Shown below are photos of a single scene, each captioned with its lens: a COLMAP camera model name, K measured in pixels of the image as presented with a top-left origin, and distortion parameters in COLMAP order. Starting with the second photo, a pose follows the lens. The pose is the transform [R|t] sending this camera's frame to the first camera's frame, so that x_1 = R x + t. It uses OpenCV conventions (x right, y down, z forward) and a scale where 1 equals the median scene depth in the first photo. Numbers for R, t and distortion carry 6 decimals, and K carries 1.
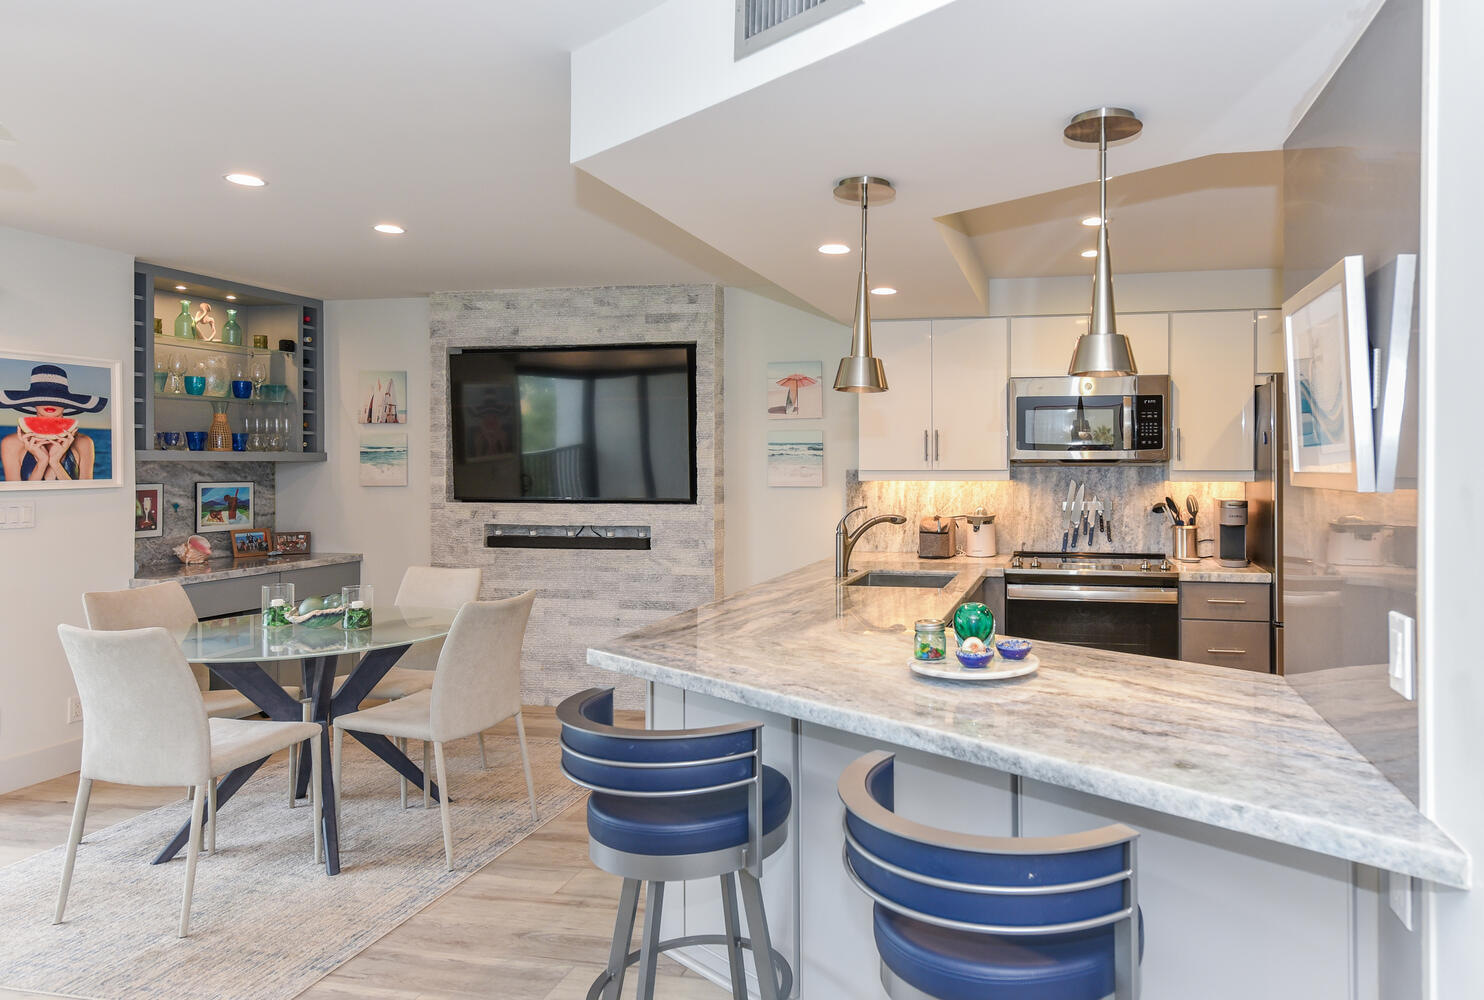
lens RADIAL K [[927.3, 0, 931.9], [0, 927.3, 461.6], [0, 0, 1]] dist [-0.019820, 0.005308]
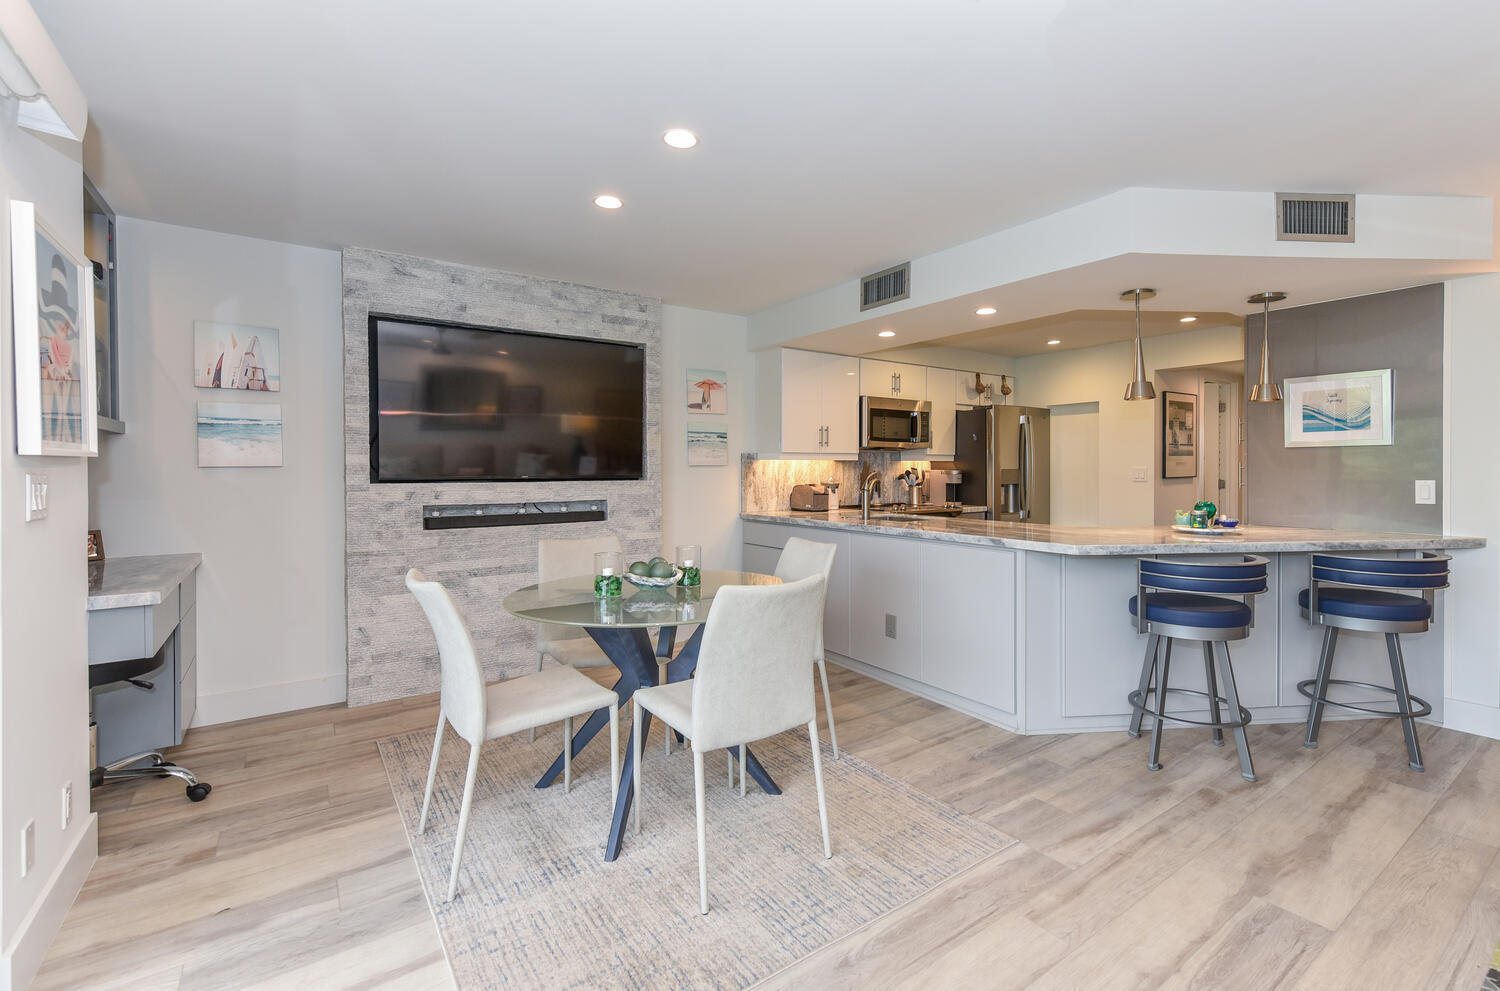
lens RADIAL K [[678.3, 0, 793.5], [0, 678.3, 479.2], [0, 0, 1]] dist [0.019663, -0.002223]
pose [[0.694517, -0.013287, 0.719354, -0.782179], [0.001883, 0.999860, 0.016651, 0.031879], [-0.719474, -0.010210, 0.694444, 0.259065]]
